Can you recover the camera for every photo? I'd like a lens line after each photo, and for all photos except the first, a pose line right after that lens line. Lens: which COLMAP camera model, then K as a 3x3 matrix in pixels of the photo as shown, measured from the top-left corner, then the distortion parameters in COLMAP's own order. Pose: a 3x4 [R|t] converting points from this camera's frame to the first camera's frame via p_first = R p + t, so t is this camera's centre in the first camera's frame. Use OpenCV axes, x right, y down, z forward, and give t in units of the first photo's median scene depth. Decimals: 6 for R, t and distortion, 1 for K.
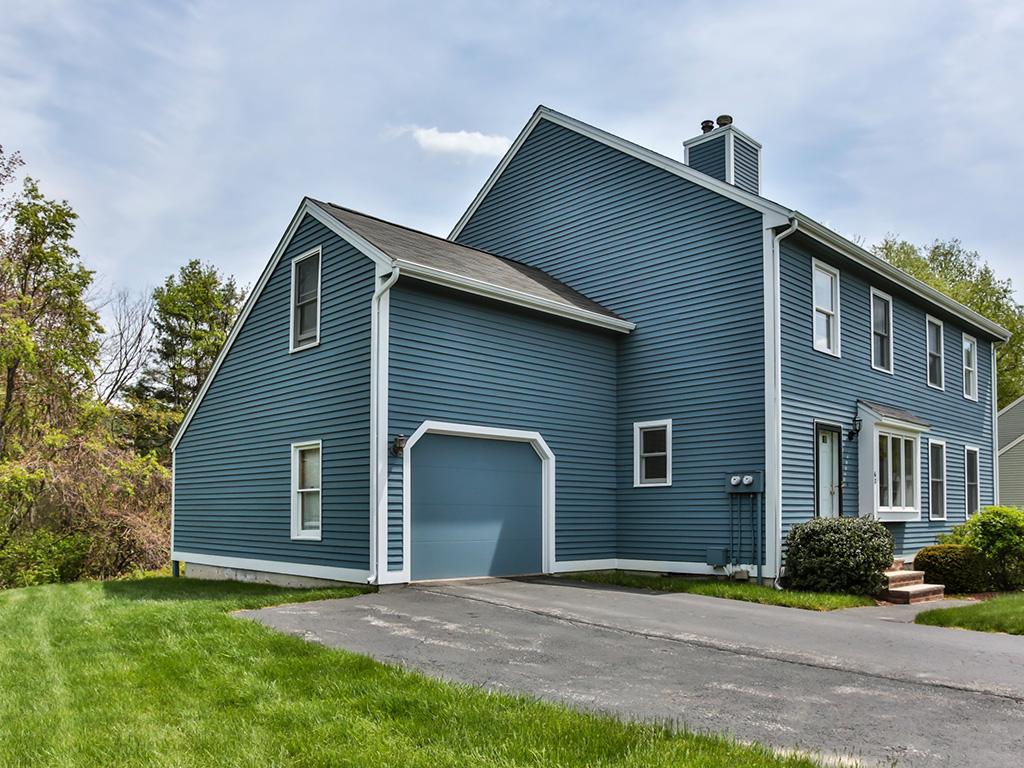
lens RADIAL K [[791.2, 0, 512.0], [0, 791.2, 384.0], [0, 0, 1]] dist [-0.034523, 0.008100]
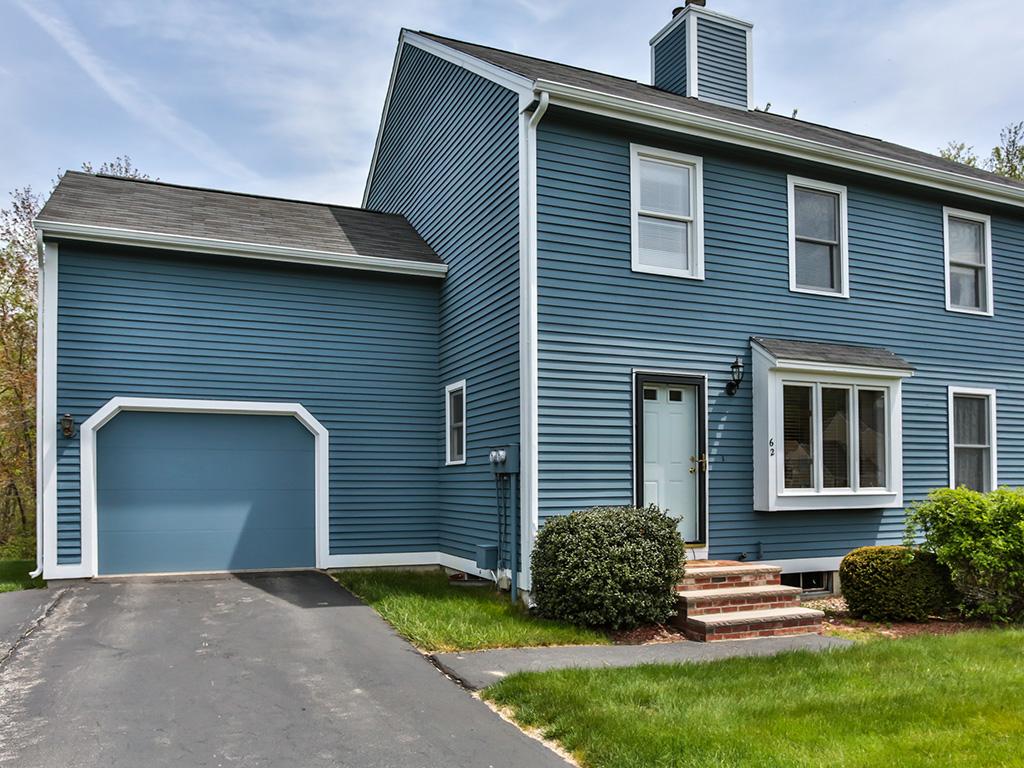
lens RADIAL K [[739.7, 0, 512.0], [0, 739.7, 384.0], [0, 0, 1]] dist [-0.027873, 0.002763]
pose [[0.930089, -0.053984, -0.363347, 0.546602], [0.065429, 0.997671, 0.019256, 0.040076], [0.361461, -0.041683, 0.931455, 0.348285]]
